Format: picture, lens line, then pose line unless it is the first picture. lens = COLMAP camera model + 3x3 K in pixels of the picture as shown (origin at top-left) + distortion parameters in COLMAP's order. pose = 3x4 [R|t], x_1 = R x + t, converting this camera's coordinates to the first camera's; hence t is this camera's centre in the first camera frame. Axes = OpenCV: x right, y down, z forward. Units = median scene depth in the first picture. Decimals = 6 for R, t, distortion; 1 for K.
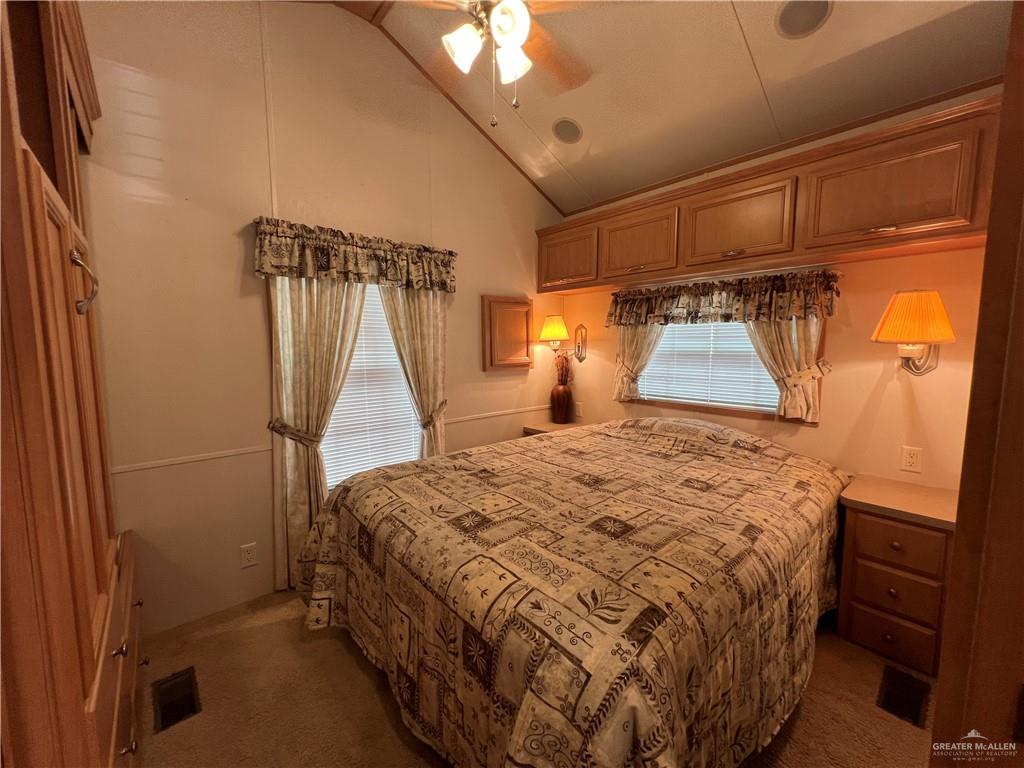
lens RADIAL K [[409.3, 0, 512.5], [0, 409.3, 384.1], [0, 0, 1]] dist [0.000261, -0.000305]
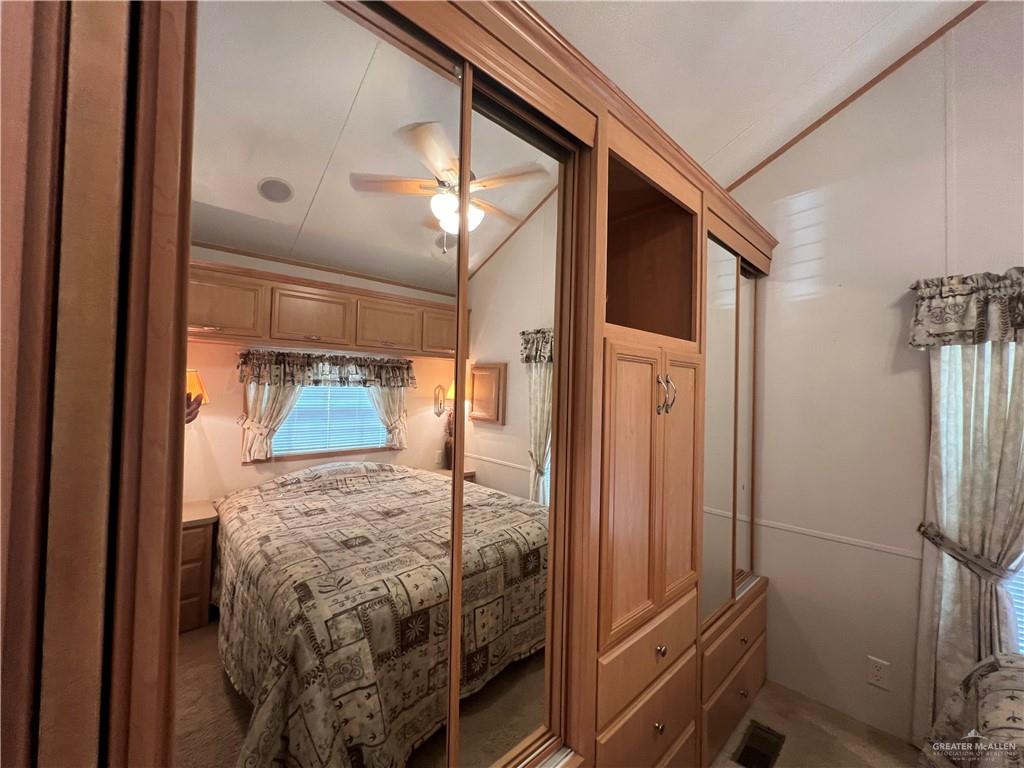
lens RADIAL K [[409.3, 0, 512.2], [0, 409.3, 383.1], [0, 0, 1]] dist [0.000261, -0.000305]
pose [[0.036884, -0.017306, -0.999170, 0.191683], [-0.121106, 0.992403, -0.021660, -0.070508], [0.991954, 0.121804, 0.034508, 0.144350]]
